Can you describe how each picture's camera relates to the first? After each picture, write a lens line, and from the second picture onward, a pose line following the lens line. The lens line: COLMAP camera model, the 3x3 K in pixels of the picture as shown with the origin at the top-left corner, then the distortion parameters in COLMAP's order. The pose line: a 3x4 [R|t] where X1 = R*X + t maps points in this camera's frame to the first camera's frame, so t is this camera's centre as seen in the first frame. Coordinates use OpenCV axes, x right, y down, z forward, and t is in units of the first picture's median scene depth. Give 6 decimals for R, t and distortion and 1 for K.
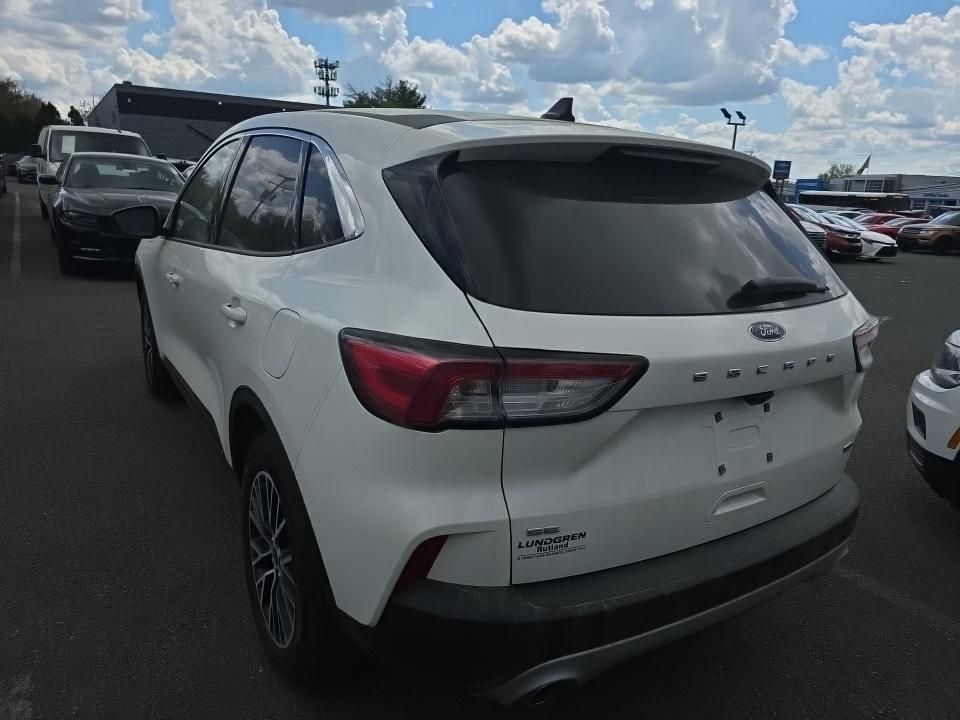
lens RADIAL K [[698.9, 0, 480.0], [0, 698.9, 360.0], [0, 0, 1]] dist [0.024822, -0.051428]
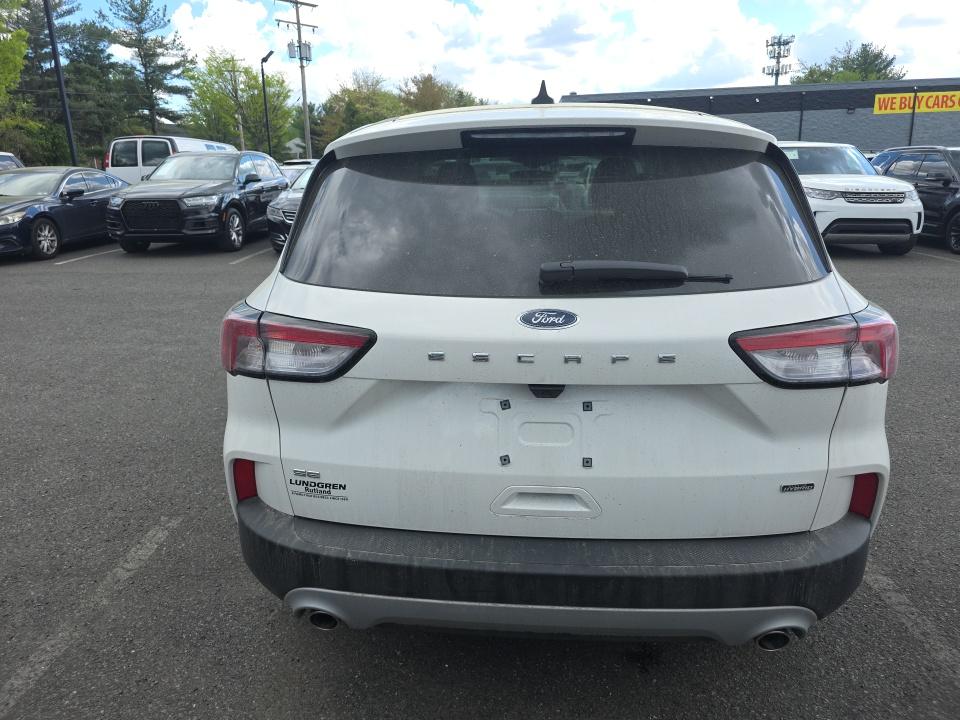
lens RADIAL K [[698.9, 0, 480.0], [0, 698.9, 360.0], [0, 0, 1]] dist [0.024822, -0.051428]
pose [[0.768200, 0.092105, -0.633549, 0.858354], [-0.084287, 0.995534, 0.042530, -0.016916], [0.634637, 0.020728, 0.772532, 0.225619]]
